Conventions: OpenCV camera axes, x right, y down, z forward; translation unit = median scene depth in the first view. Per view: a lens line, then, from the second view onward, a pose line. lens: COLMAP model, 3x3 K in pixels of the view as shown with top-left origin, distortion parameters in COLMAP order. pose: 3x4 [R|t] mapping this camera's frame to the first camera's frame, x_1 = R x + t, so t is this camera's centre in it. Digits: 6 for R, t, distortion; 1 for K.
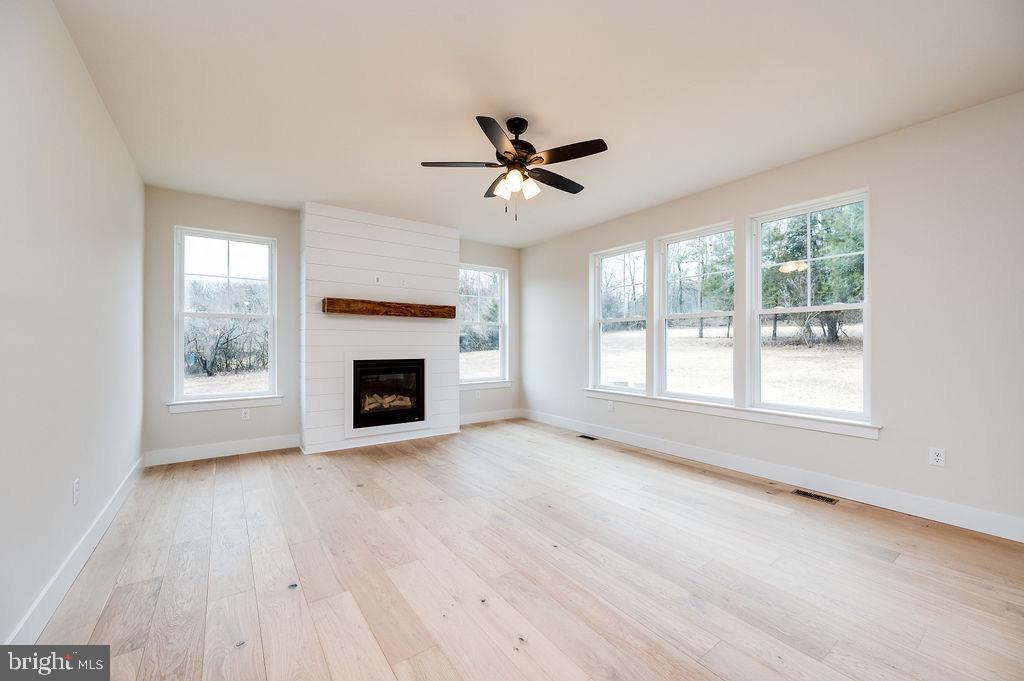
lens RADIAL K [[402.5, 0, 512.0], [0, 402.5, 340.5], [0, 0, 1]] dist [-0.000860, -0.000074]
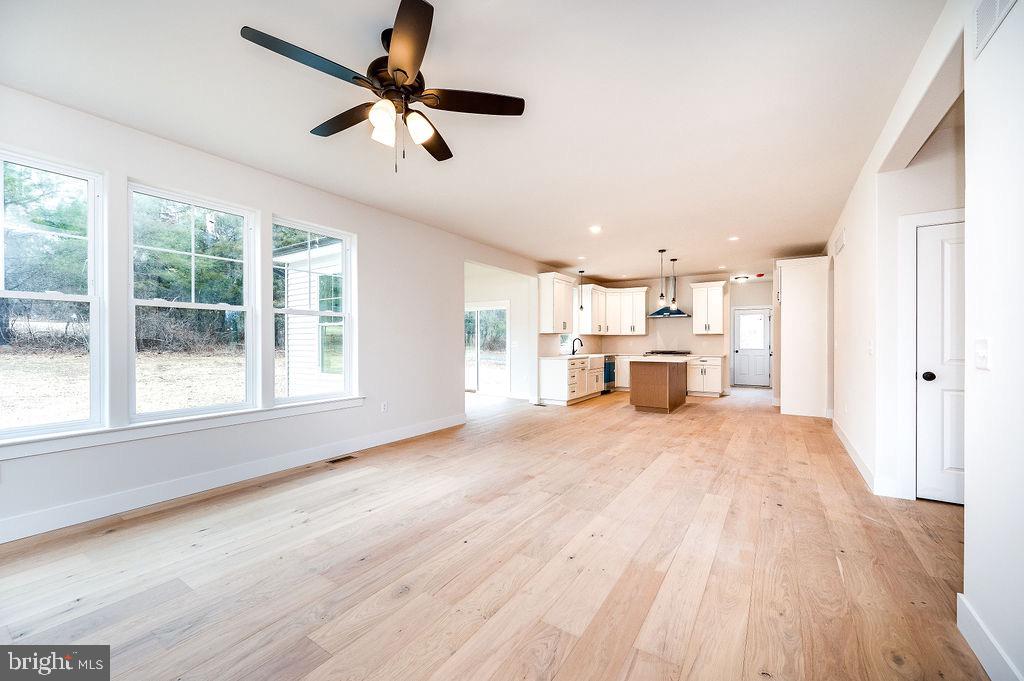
lens RADIAL K [[425.3, 0, 512.0], [0, 425.3, 340.5], [0, 0, 1]] dist [0.001945, 0.000138]
pose [[-0.379779, 0.003154, 0.925072, -0.729417], [-0.005290, 0.999970, -0.005581, 0.009558], [-0.925062, -0.007013, -0.379751, 1.027017]]
